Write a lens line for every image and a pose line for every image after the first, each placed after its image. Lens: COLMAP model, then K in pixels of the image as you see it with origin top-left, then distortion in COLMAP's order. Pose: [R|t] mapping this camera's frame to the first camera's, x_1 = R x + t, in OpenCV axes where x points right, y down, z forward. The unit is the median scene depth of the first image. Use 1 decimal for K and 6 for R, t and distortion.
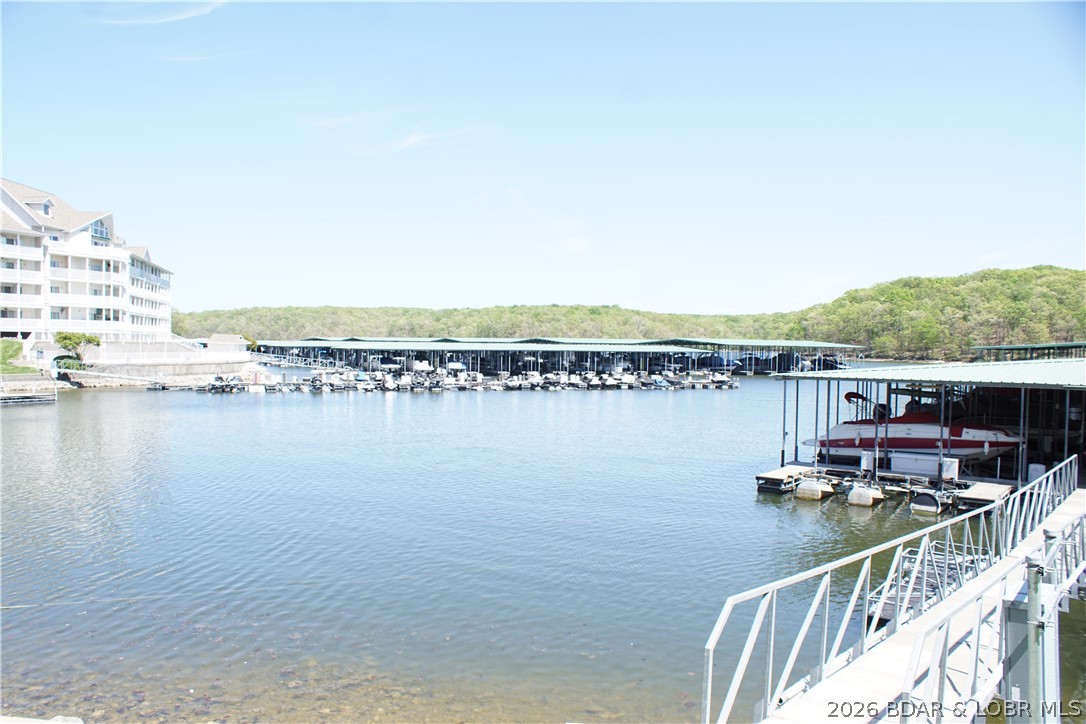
lens RADIAL K [[848.0, 0, 540.7], [0, 848.0, 384.3], [0, 0, 1]] dist [-0.151711, 0.123435]
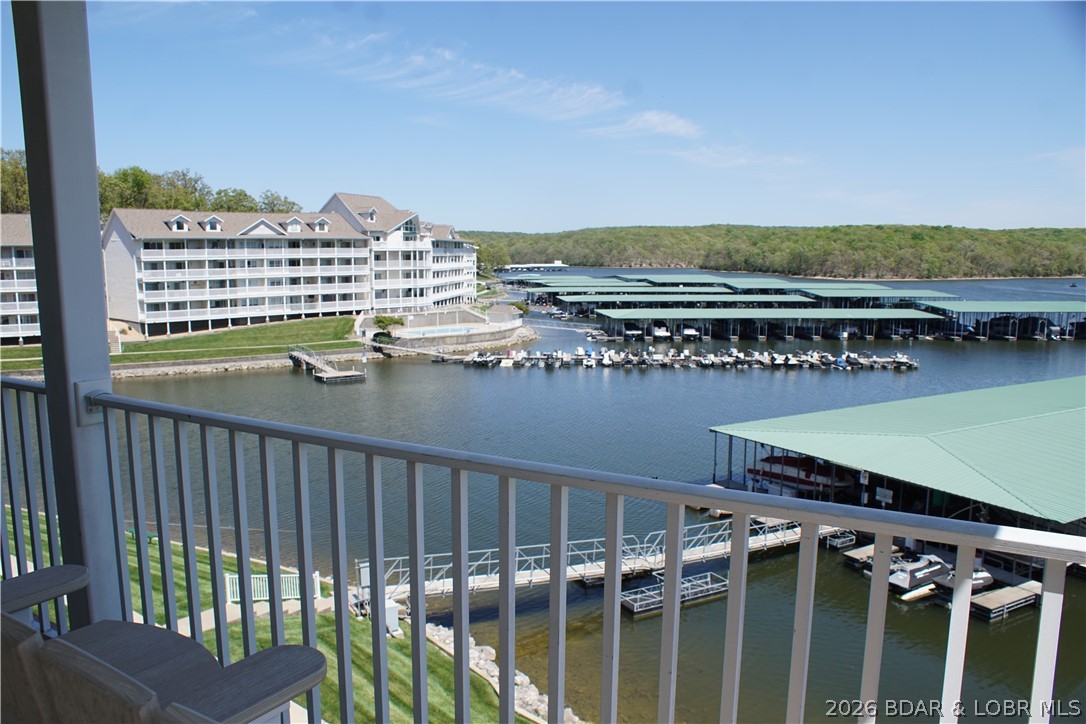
lens RADIAL K [[833.7, 0, 521.1], [0, 833.7, 384.1], [0, 0, 1]] dist [-0.164046, 0.140986]
pose [[0.920522, 0.043386, -0.388275, 0.157071], [-0.006193, 0.995310, 0.096534, -0.070238], [0.390642, -0.086457, 0.916474, -0.173349]]
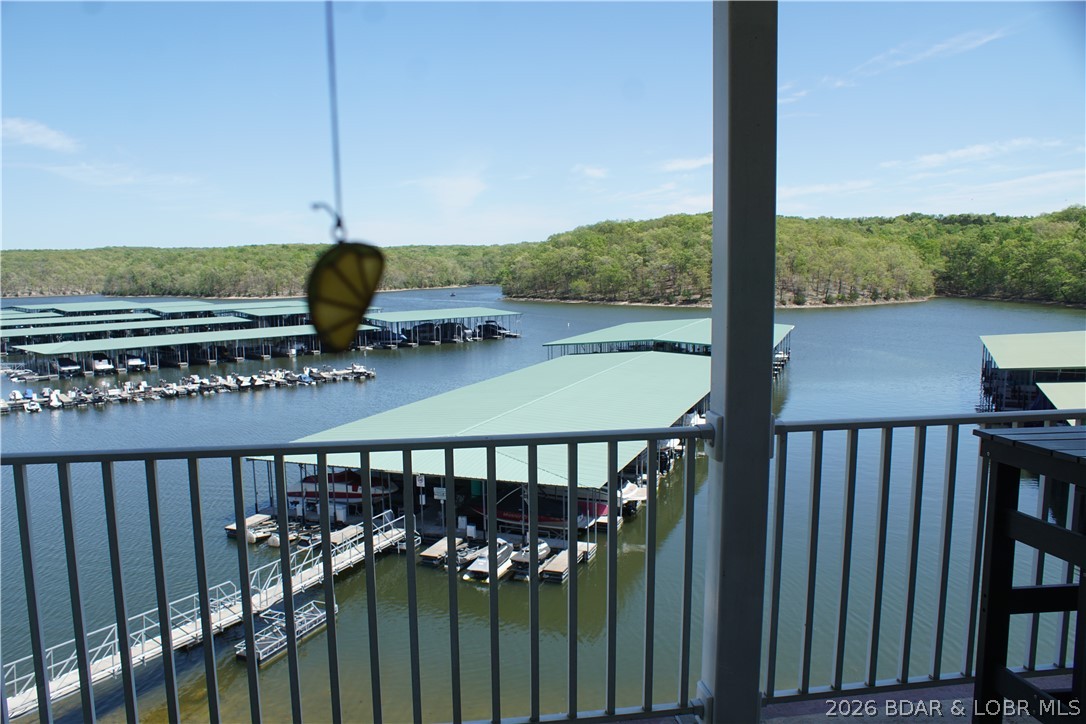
lens RADIAL K [[836.8, 0, 528.7], [0, 836.8, 386.8], [0, 0, 1]] dist [-0.166985, 0.147330]
pose [[0.955792, -0.068967, 0.285842, 0.099199], [0.045225, 0.995018, 0.088850, -0.071540], [-0.290546, -0.071995, 0.954149, -0.172236]]
